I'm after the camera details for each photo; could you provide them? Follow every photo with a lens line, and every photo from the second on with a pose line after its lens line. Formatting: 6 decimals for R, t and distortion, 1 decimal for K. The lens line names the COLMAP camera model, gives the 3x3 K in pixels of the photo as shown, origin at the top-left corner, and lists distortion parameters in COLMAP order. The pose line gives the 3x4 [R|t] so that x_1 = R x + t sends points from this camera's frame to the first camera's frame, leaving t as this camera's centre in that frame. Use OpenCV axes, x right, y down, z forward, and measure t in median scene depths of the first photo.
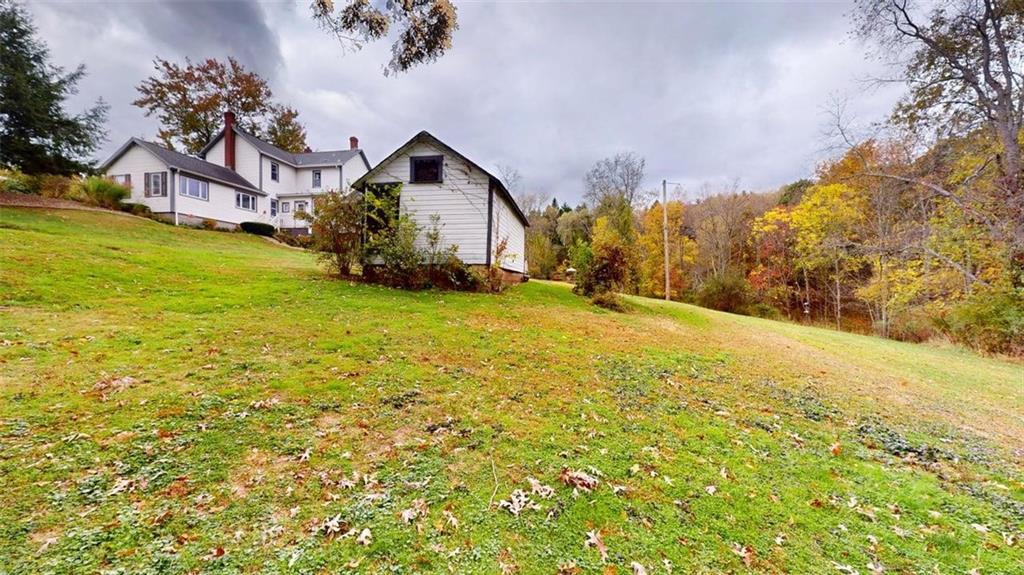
lens RADIAL K [[374.6, 0, 512.6], [0, 374.6, 288.3], [0, 0, 1]] dist [0.001746, -0.000410]
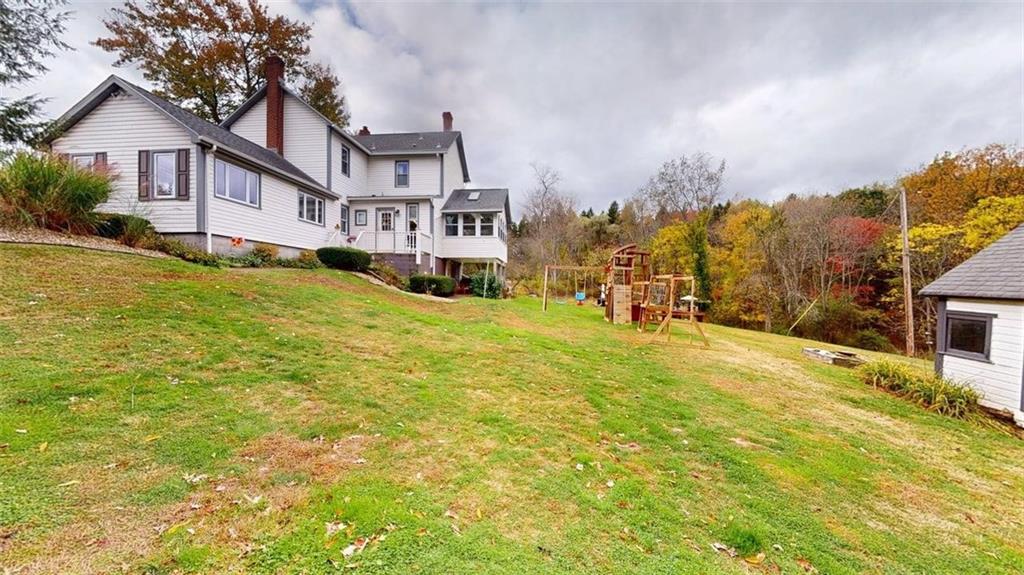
lens RADIAL K [[374.6, 0, 510.7], [0, 374.6, 288.5], [0, 0, 1]] dist [0.001746, -0.000410]
pose [[0.997339, 0.004369, 0.072766, -0.459765], [-0.004050, 0.999982, -0.004535, -0.110655], [-0.072784, 0.004228, 0.997339, 0.413699]]
